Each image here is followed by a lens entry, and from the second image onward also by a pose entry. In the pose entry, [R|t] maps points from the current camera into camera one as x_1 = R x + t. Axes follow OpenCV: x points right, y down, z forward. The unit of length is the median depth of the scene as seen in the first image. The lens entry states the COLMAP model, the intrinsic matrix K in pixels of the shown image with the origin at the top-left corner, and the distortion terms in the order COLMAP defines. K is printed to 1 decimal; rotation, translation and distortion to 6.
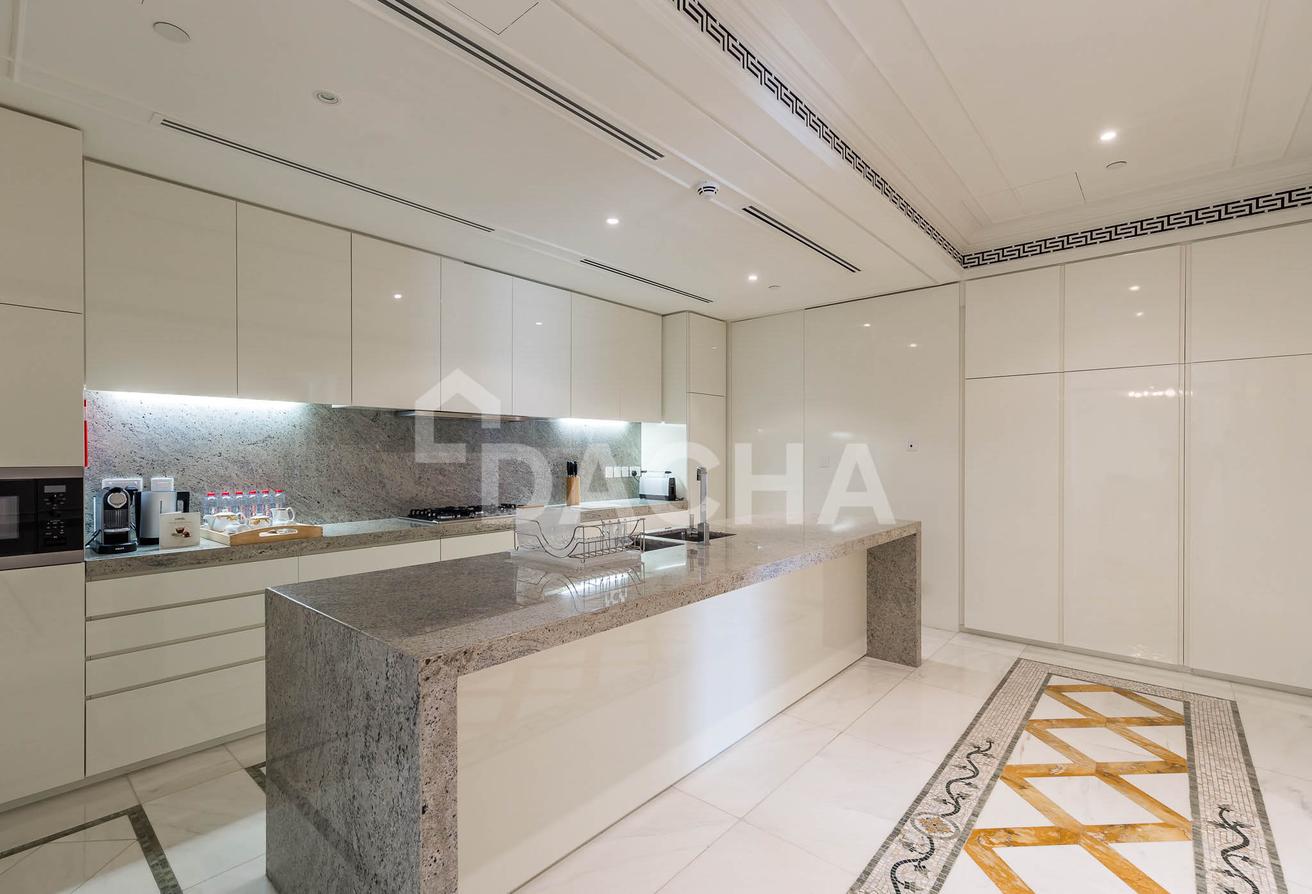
lens RADIAL K [[593.6, 0, 652.7], [0, 593.6, 447.4], [0, 0, 1]] dist [0.002228, 0.000781]
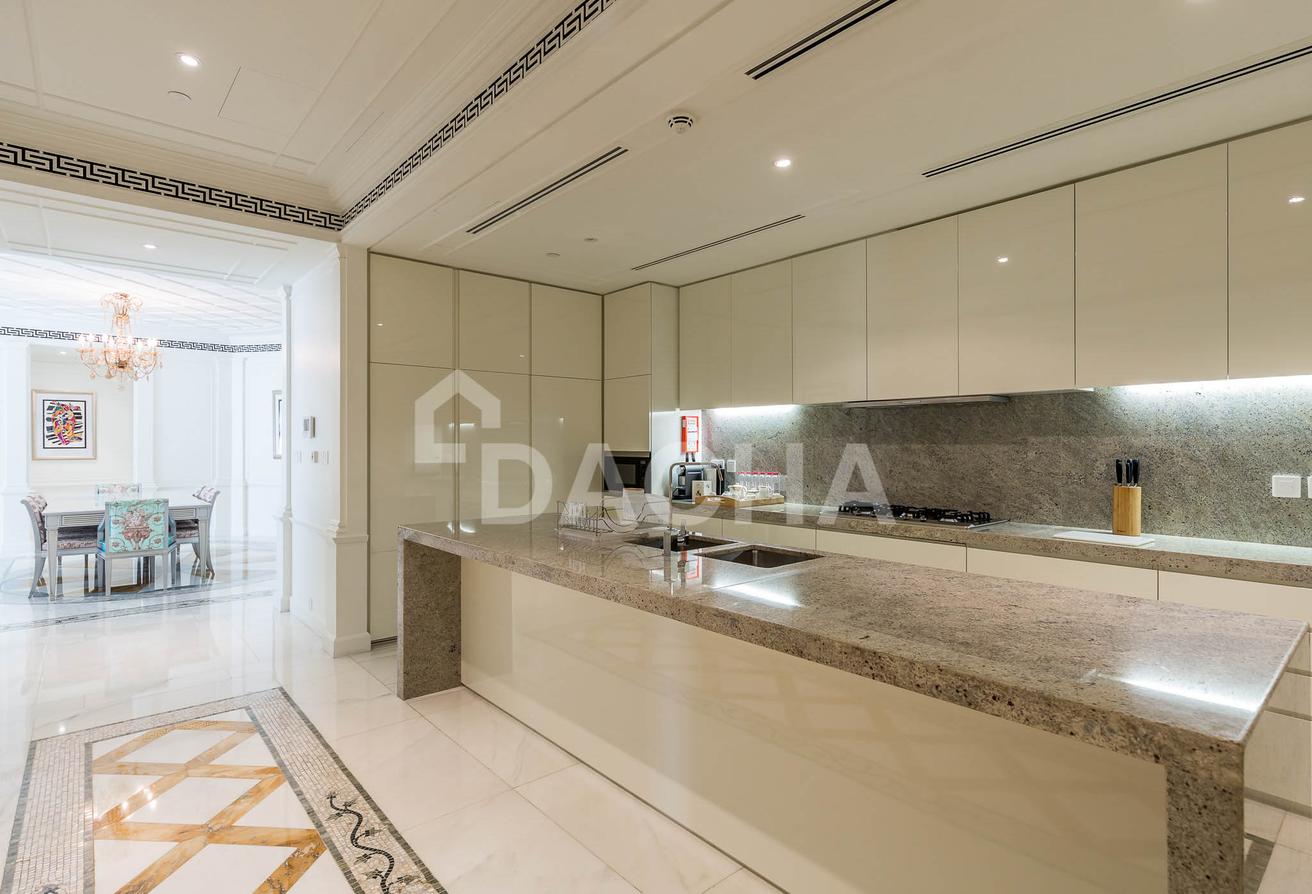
lens RADIAL K [[658.6, 0, 655.3], [0, 658.6, 444.7], [0, 0, 1]] dist [0.005280, -0.000065]
pose [[-0.146636, -0.001090, -0.989190, 0.745318], [0.007914, 0.999966, -0.002275, 0.008899], [0.989159, -0.008162, -0.146623, 0.831915]]
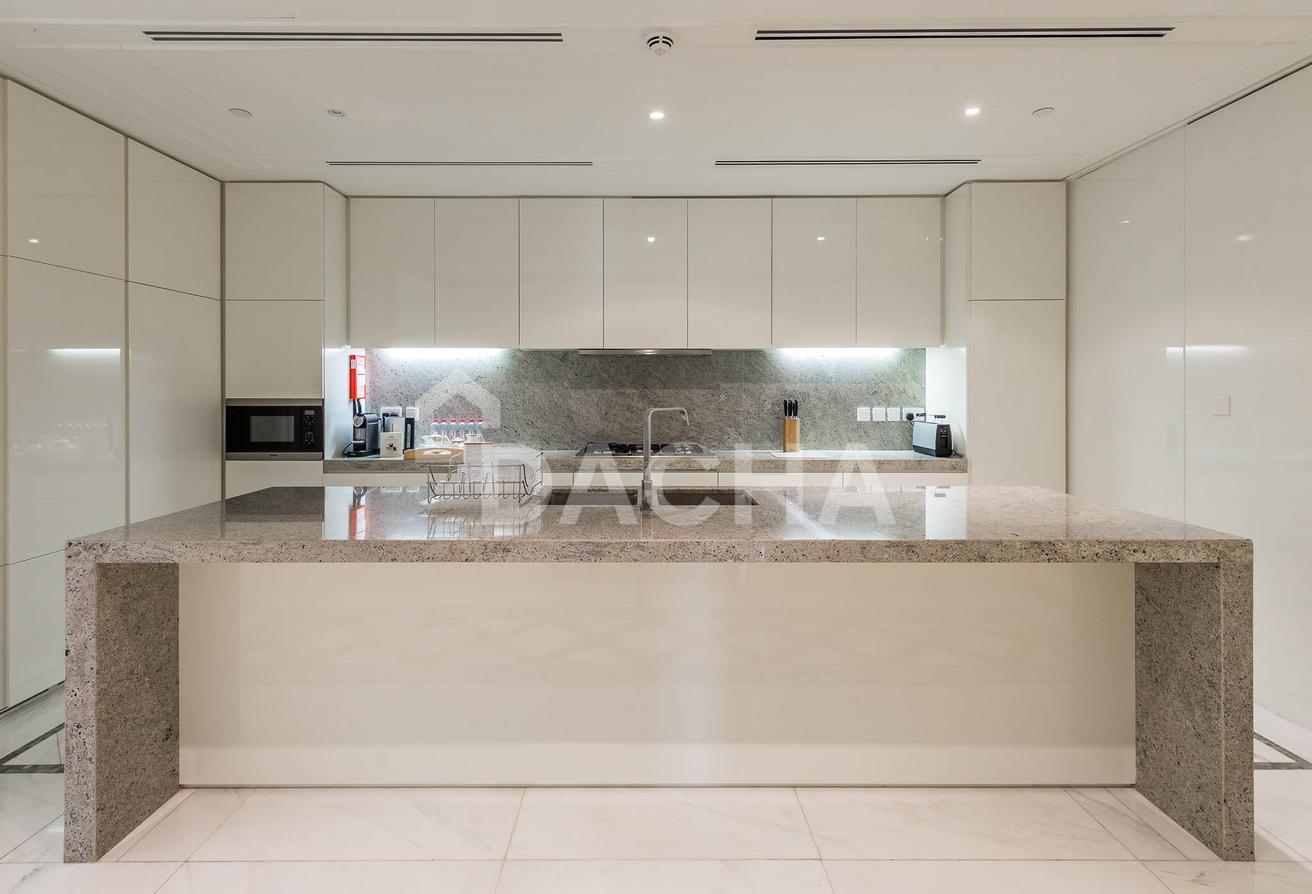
lens RADIAL K [[625.8, 0, 648.8], [0, 625.8, 392.4], [0, 0, 1]] dist [0.005444, -0.000208]
pose [[0.655034, 0.000473, -0.755599, 0.518820], [0.008300, 0.999935, 0.007822, 0.006387], [0.755553, -0.011396, 0.654988, 0.356710]]
